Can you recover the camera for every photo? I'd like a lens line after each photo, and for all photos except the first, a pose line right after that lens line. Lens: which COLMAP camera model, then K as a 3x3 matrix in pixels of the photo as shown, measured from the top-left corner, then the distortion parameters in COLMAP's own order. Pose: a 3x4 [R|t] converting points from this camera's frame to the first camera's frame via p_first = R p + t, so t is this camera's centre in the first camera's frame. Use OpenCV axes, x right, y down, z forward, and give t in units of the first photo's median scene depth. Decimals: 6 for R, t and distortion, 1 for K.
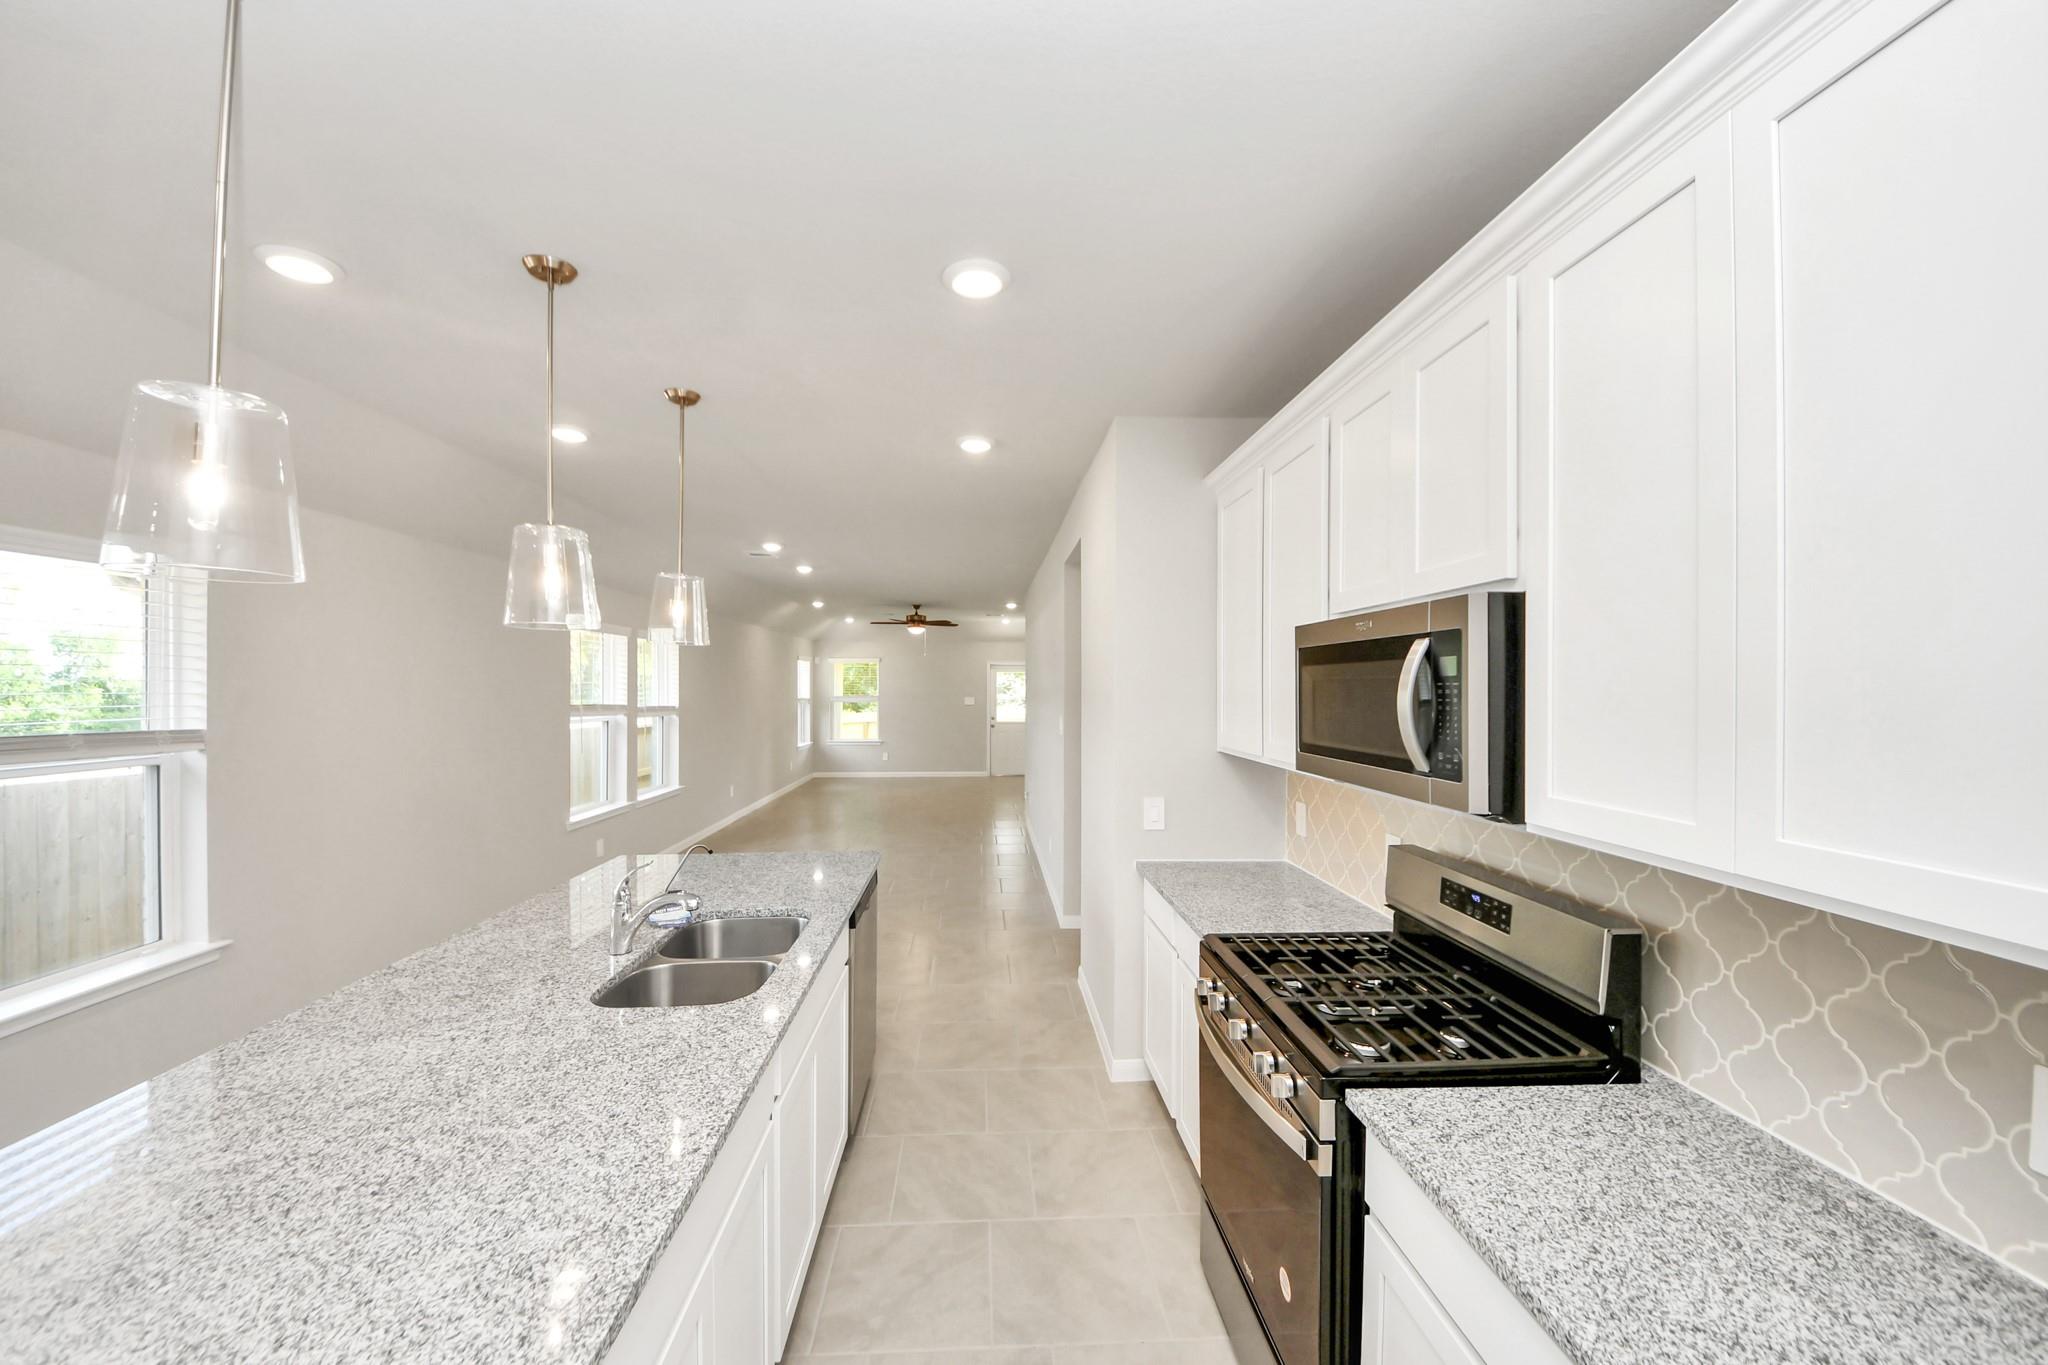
lens RADIAL K [[769.2, 0, 1027.5], [0, 769.2, 689.7], [0, 0, 1]] dist [-0.003927, -0.001113]
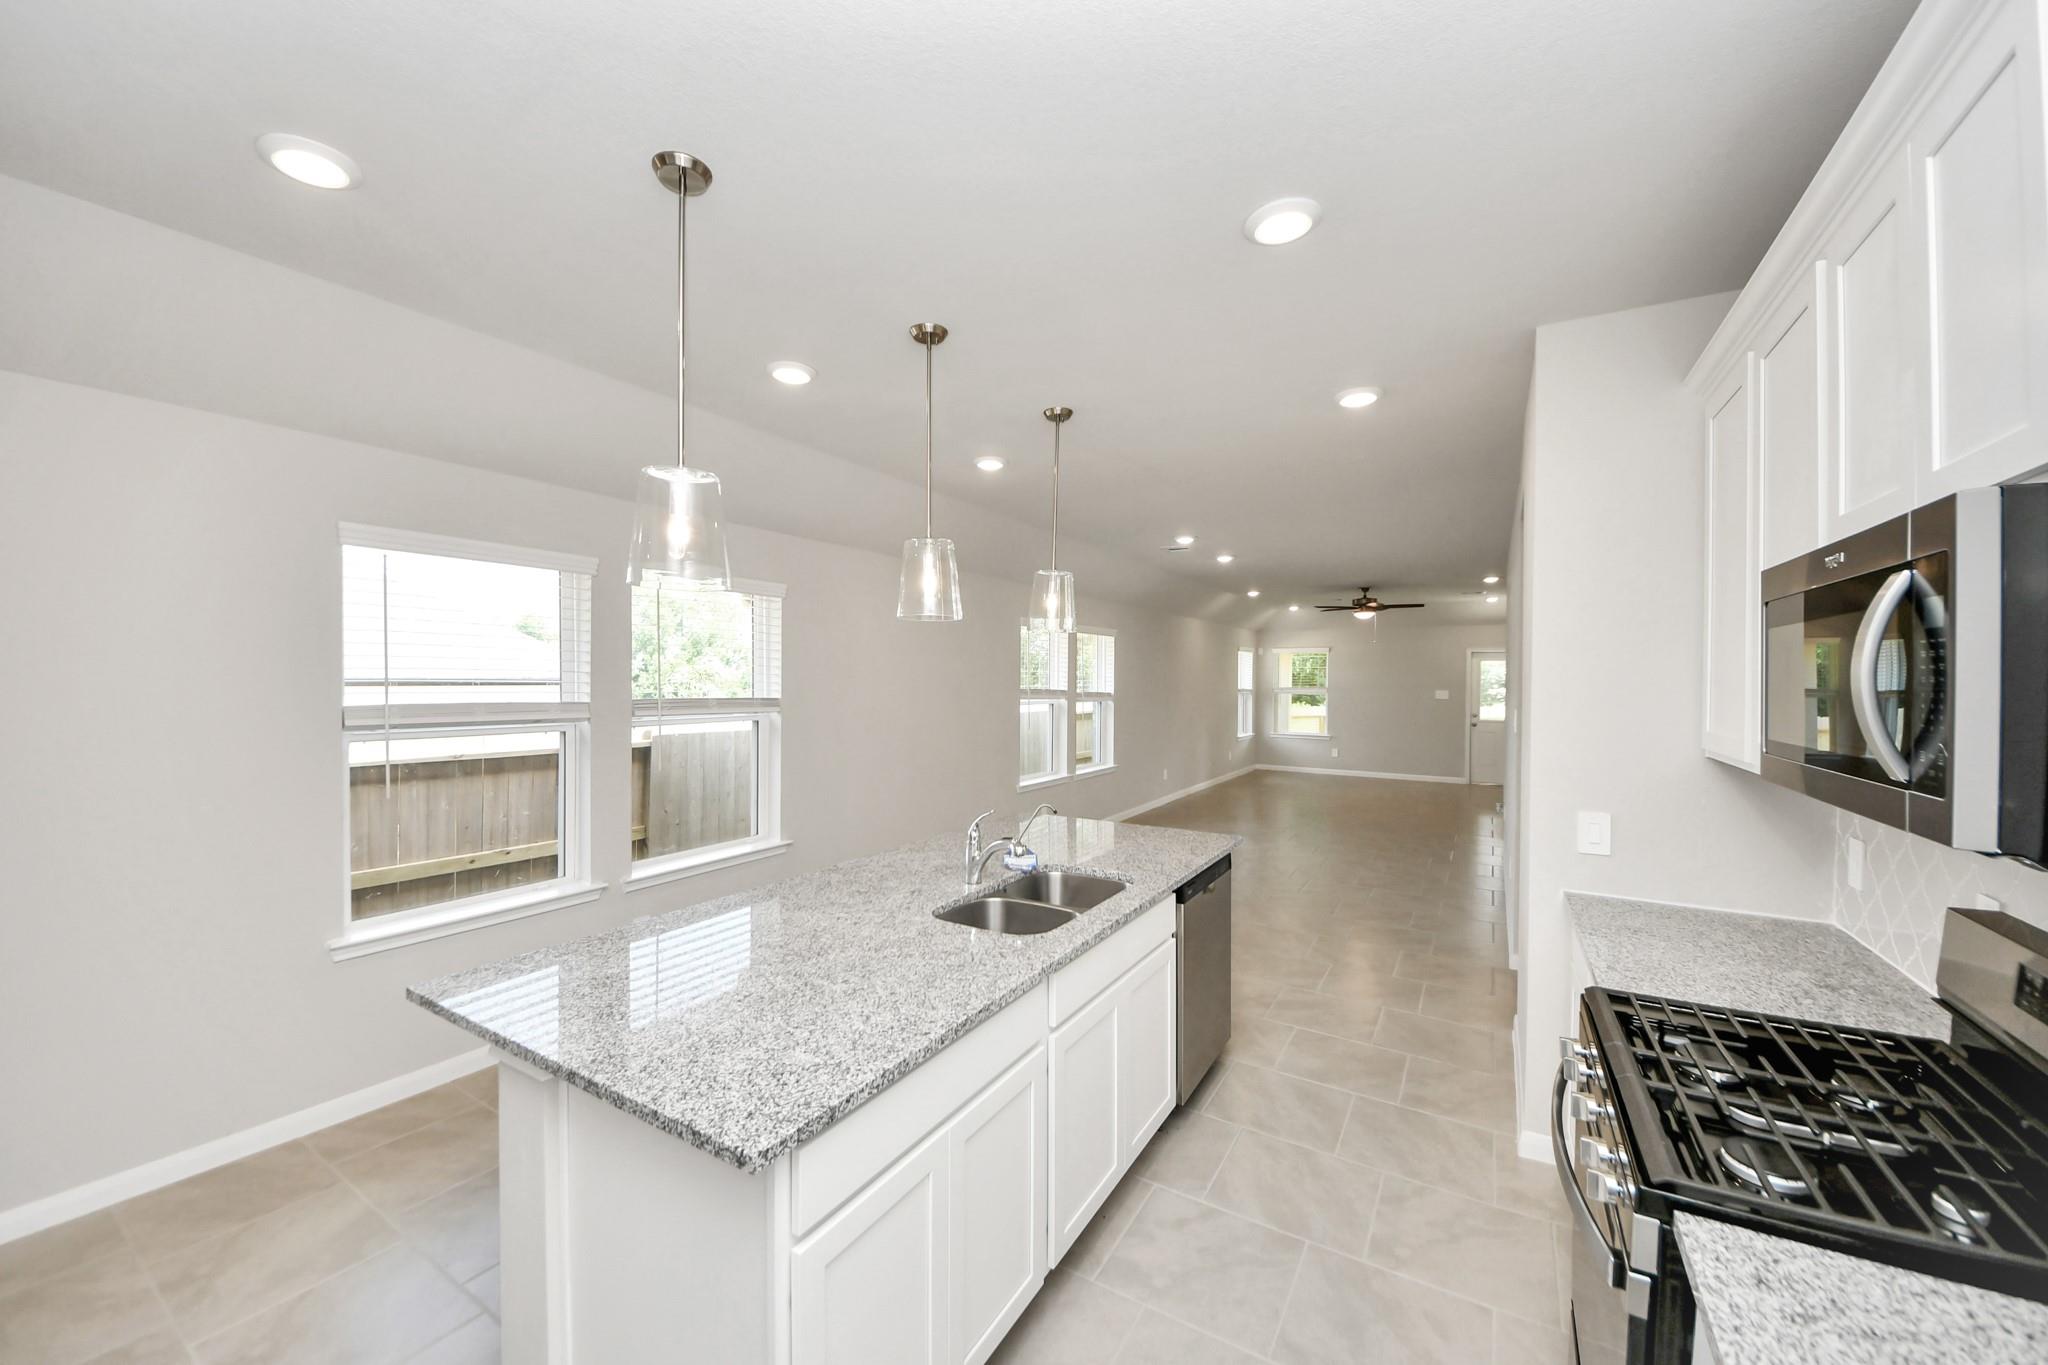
lens RADIAL K [[770.6, 0, 1008.8], [0, 770.6, 688.0], [0, 0, 1]] dist [0.002865, -0.002338]
pose [[0.815197, 0.010195, -0.579095, 0.198657], [-0.007064, 0.999946, 0.007660, 0.021265], [0.579141, -0.002154, 0.815224, 0.036101]]
